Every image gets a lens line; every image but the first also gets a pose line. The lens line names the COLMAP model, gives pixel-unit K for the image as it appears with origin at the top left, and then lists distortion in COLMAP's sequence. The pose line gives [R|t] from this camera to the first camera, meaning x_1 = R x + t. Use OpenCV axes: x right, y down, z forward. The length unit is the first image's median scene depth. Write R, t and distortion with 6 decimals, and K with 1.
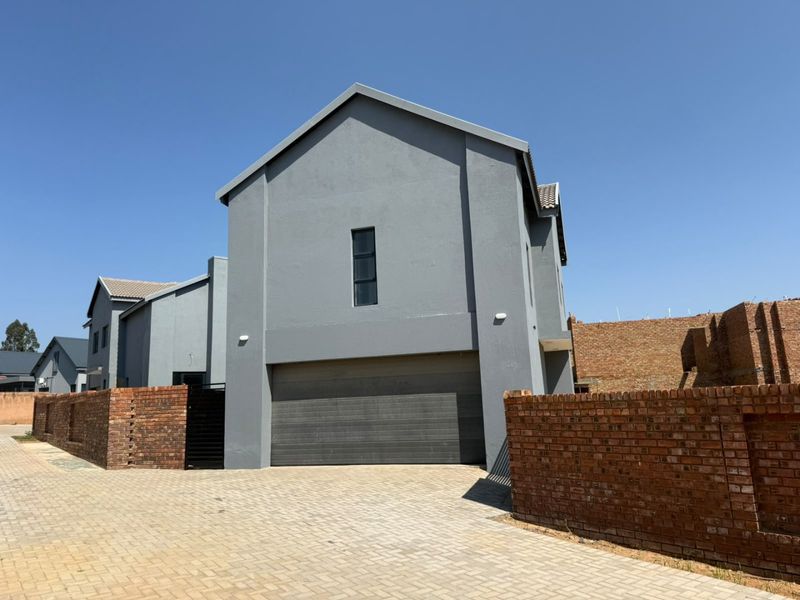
lens RADIAL K [[586.5, 0, 400.0], [0, 586.5, 300.0], [0, 0, 1]] dist [0.122065, -0.151235]
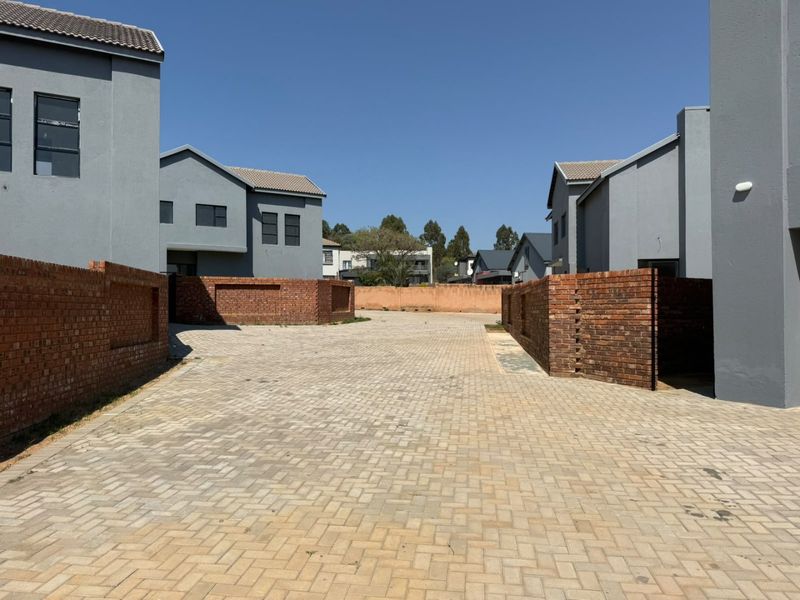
lens RADIAL K [[572.1, 0, 370.7], [0, 572.1, 311.0], [0, 0, 1]] dist [0.058852, -0.114840]
pose [[0.692830, 0.028842, -0.720524, -0.104572], [0.110814, 0.983072, 0.145907, 0.059456], [0.712536, -0.180933, 0.677906, 0.321428]]
